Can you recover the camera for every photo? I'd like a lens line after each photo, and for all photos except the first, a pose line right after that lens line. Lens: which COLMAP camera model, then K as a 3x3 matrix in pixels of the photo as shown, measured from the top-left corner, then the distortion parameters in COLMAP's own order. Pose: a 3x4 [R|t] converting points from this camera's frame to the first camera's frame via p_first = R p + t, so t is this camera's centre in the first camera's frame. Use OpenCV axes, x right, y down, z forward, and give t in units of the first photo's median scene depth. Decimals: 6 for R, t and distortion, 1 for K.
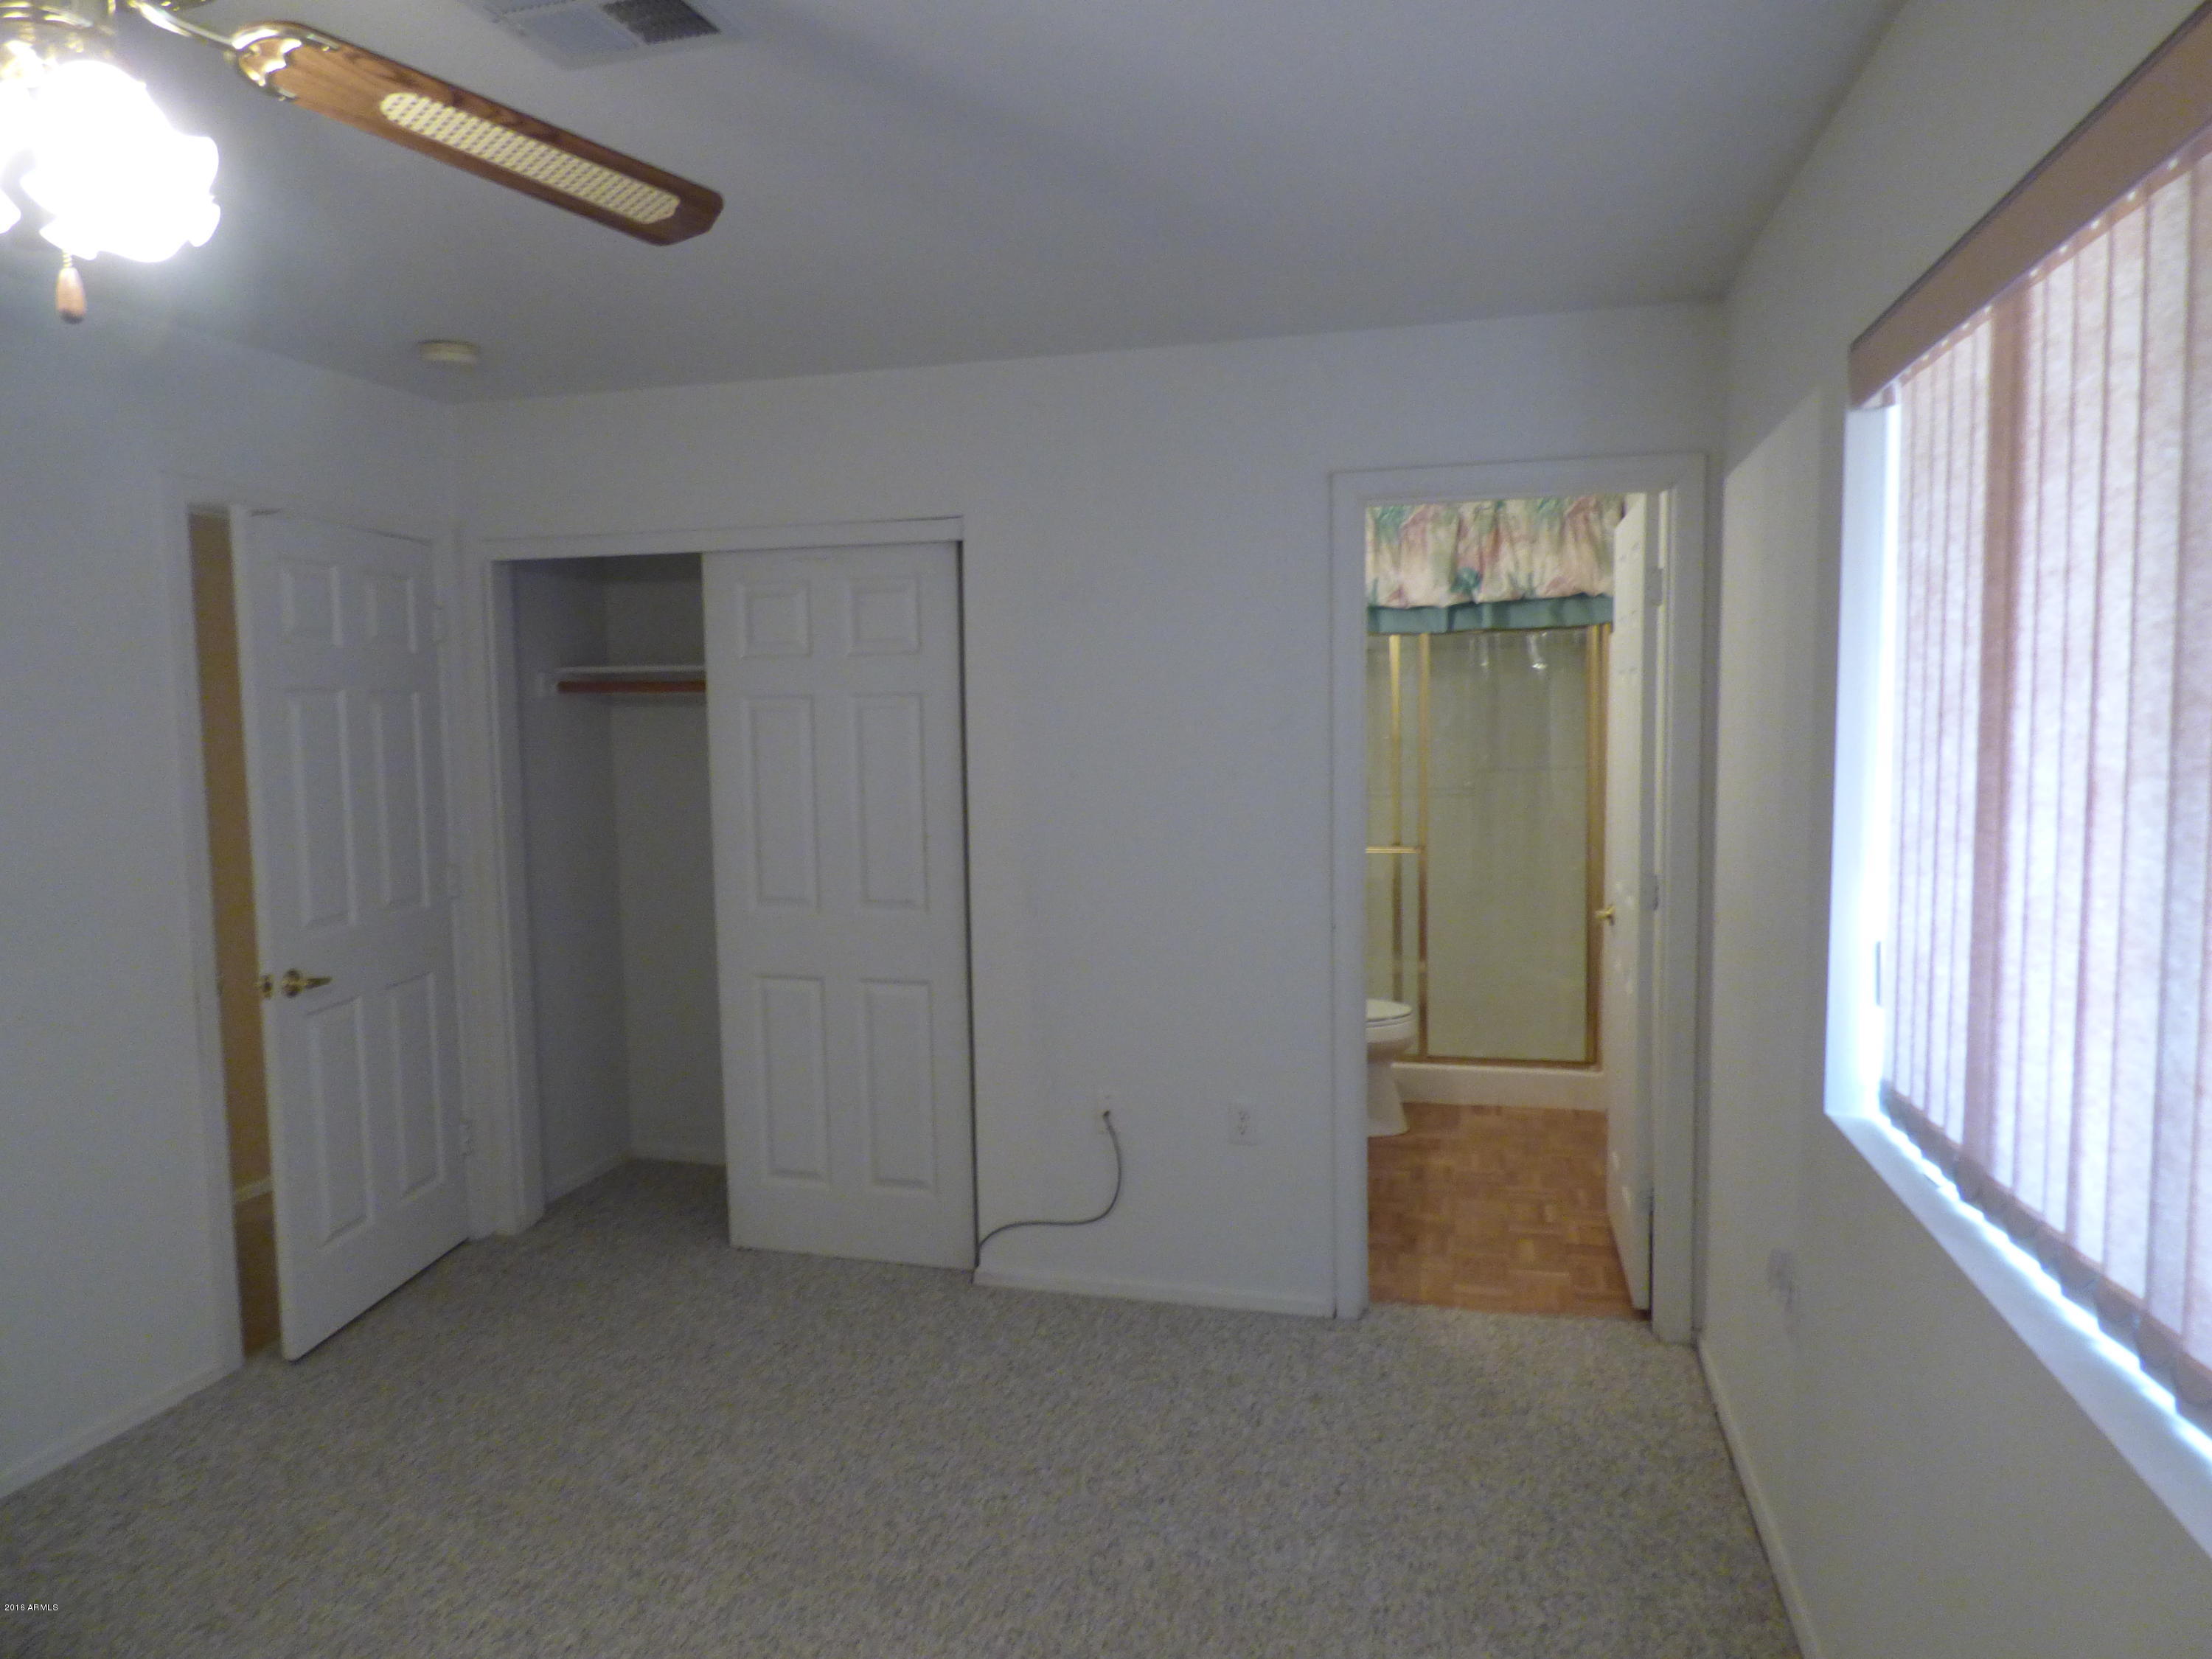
lens RADIAL K [[1317.9, 0, 1106.0], [0, 1317.9, 829.5], [0, 0, 1]] dist [-0.036567, 0.021407]
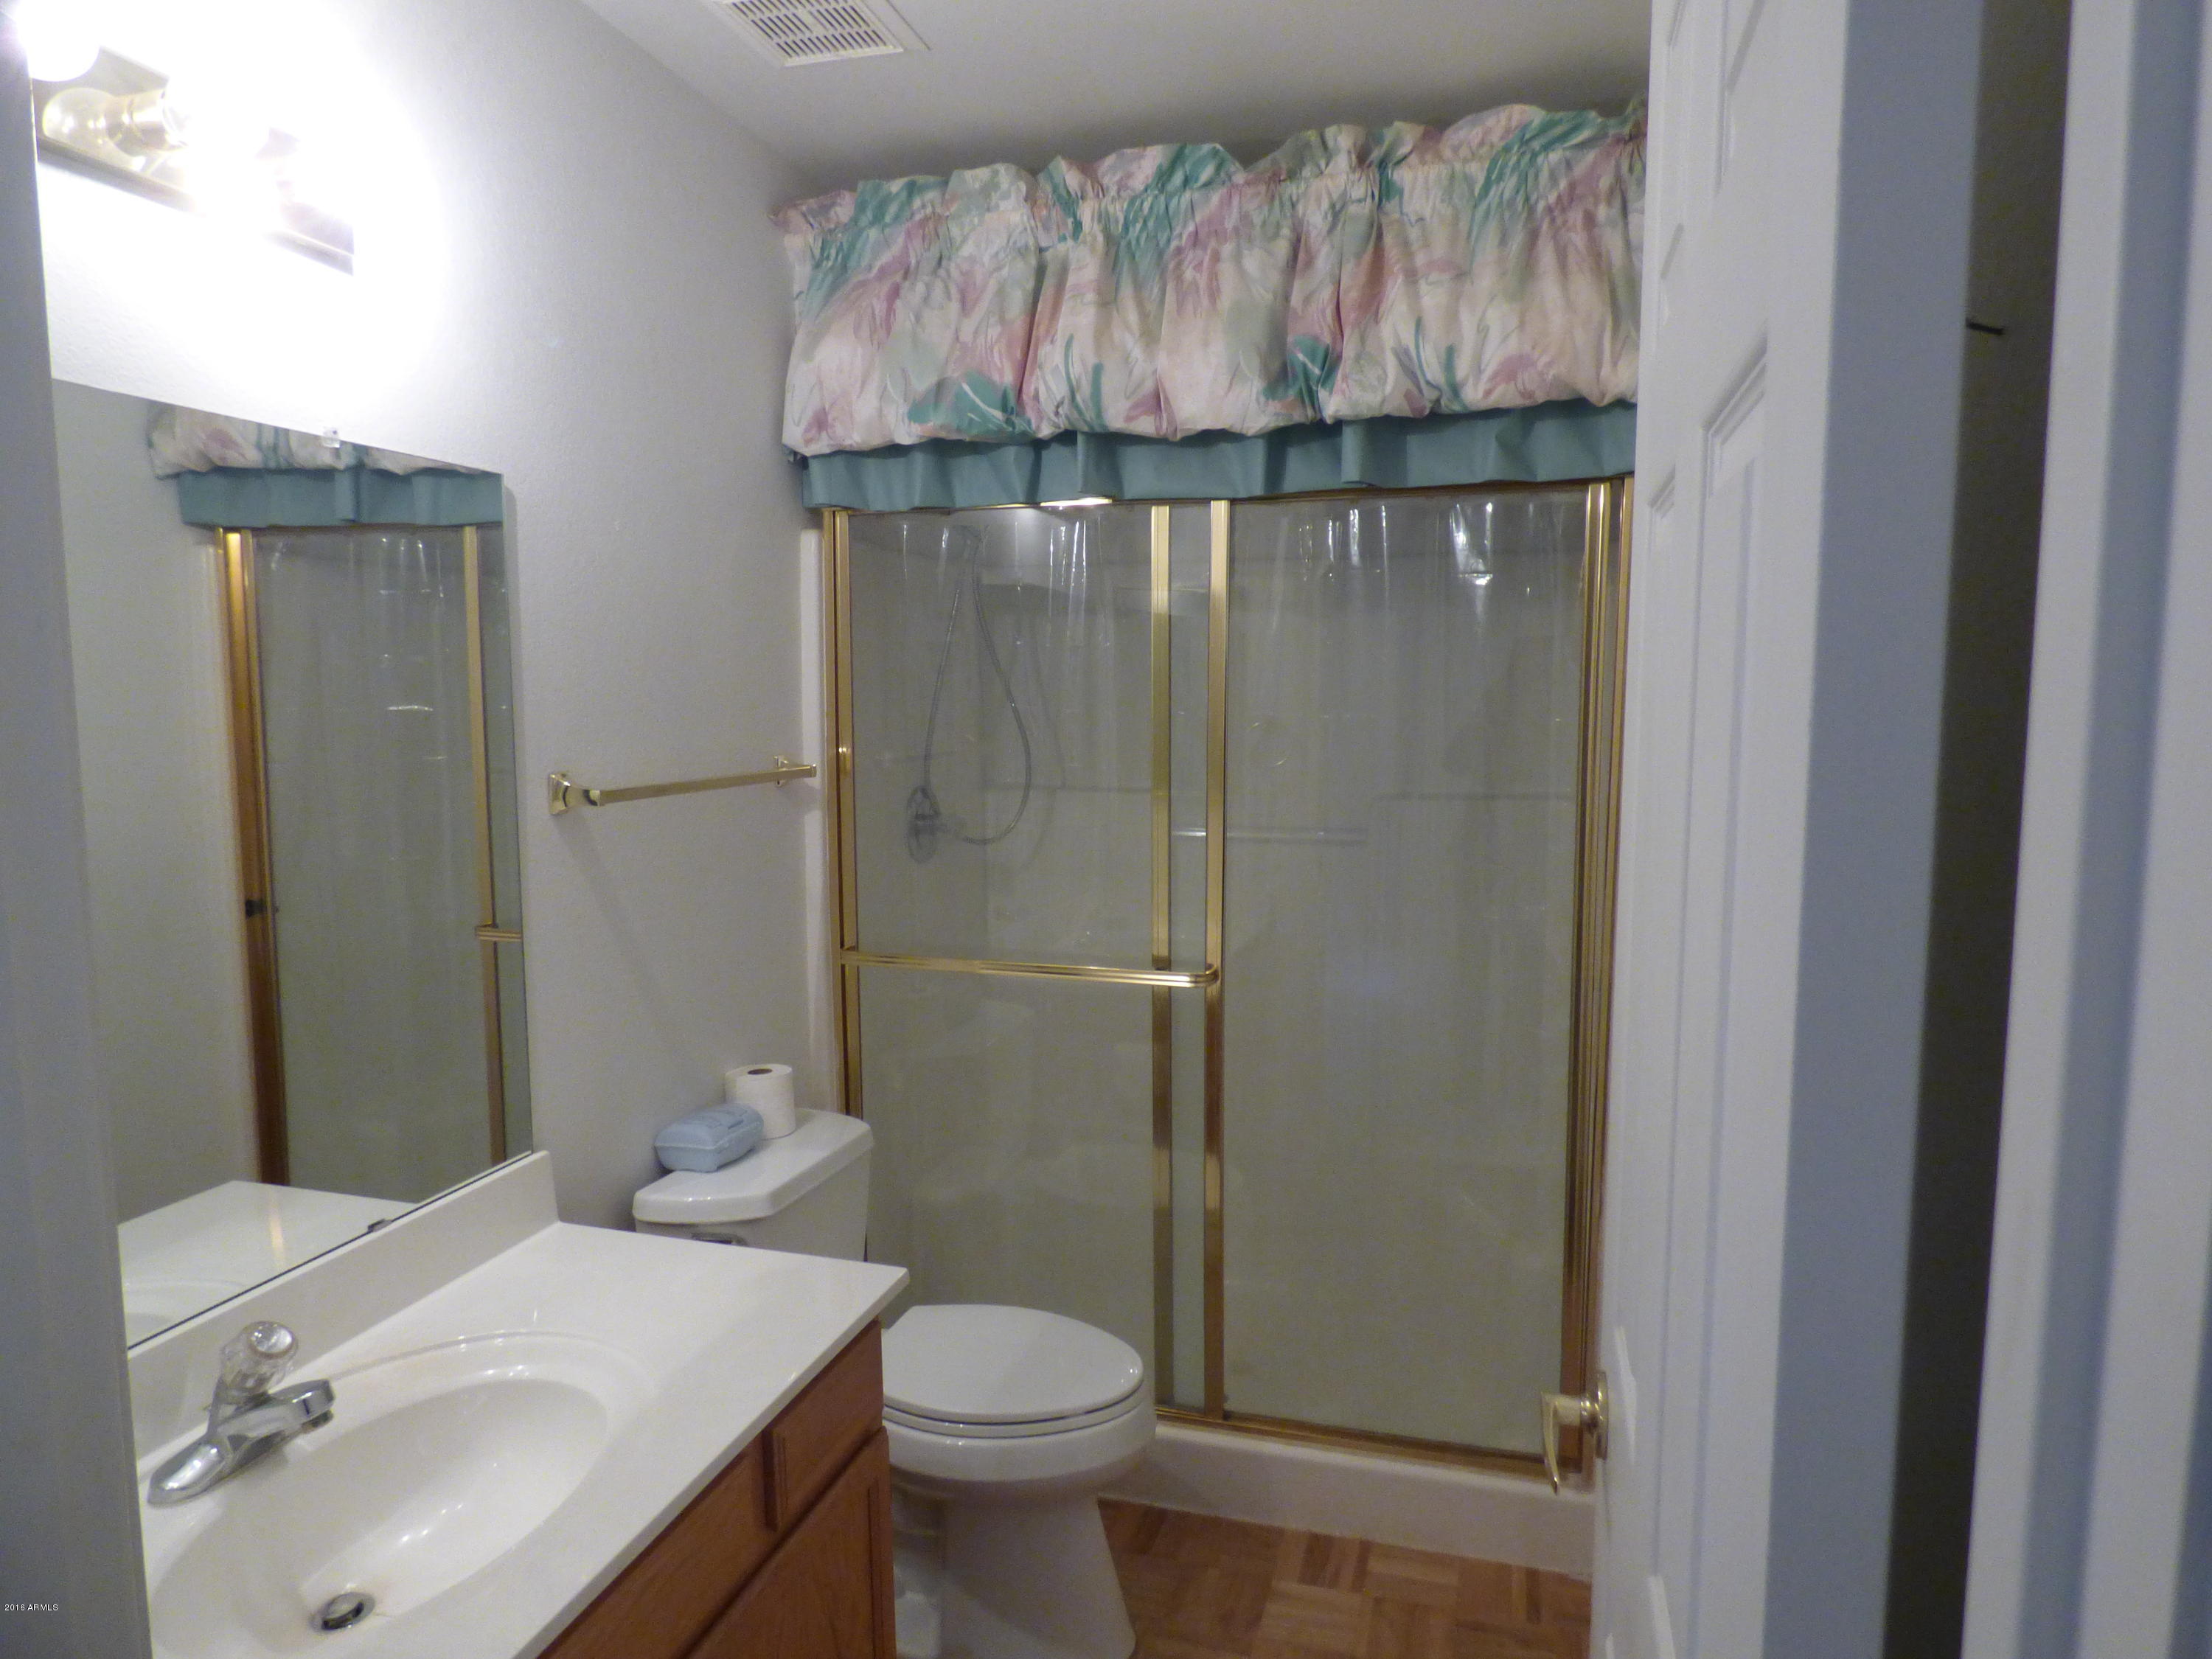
lens RADIAL K [[1350.7, 0, 1104.8], [0, 1350.7, 817.1], [0, 0, 1]] dist [0.004311, -0.002732]
pose [[0.999777, 0.019321, -0.008540, 0.215270], [-0.019160, 0.999644, 0.018544, -0.049930], [0.008896, -0.018376, 0.999792, 0.552951]]
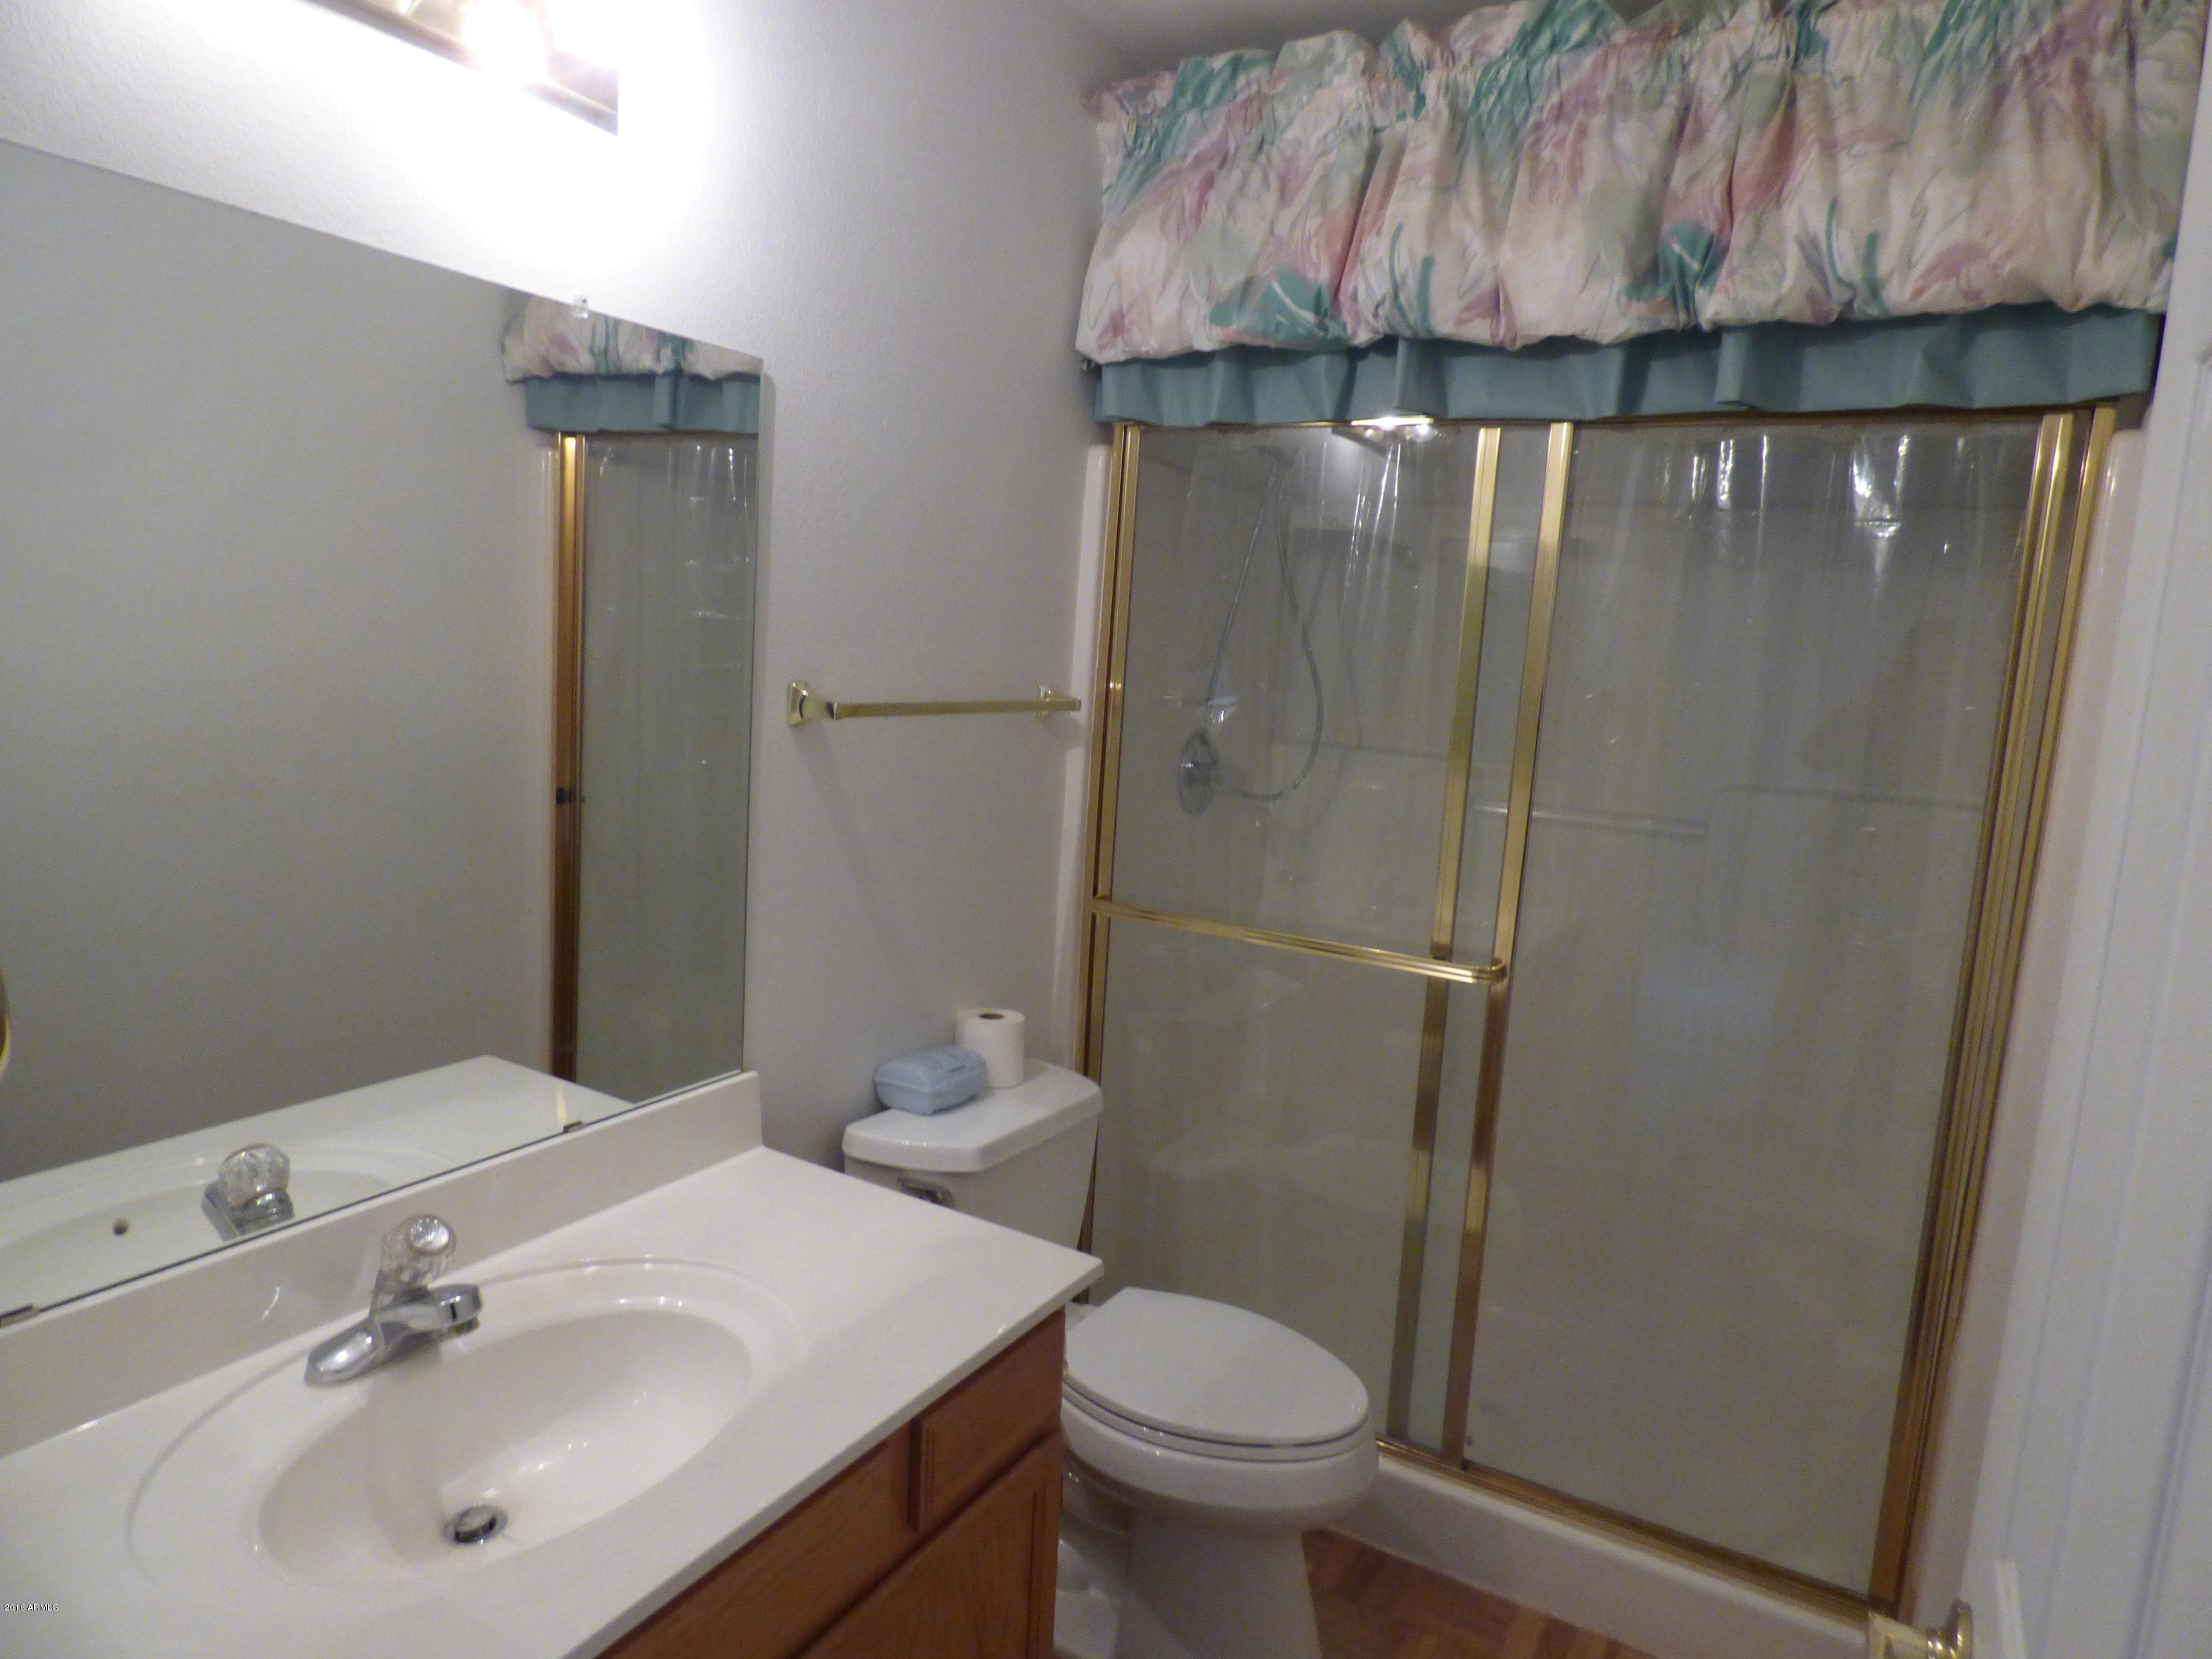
lens RADIAL K [[1358.2, 0, 1106.6], [0, 1358.2, 819.0], [0, 0, 1]] dist [-0.013105, -0.006548]
pose [[0.966281, 0.111790, -0.231955, 0.225246], [-0.099662, 0.992999, 0.063400, -0.046834], [0.237419, -0.038146, 0.970658, 0.597907]]
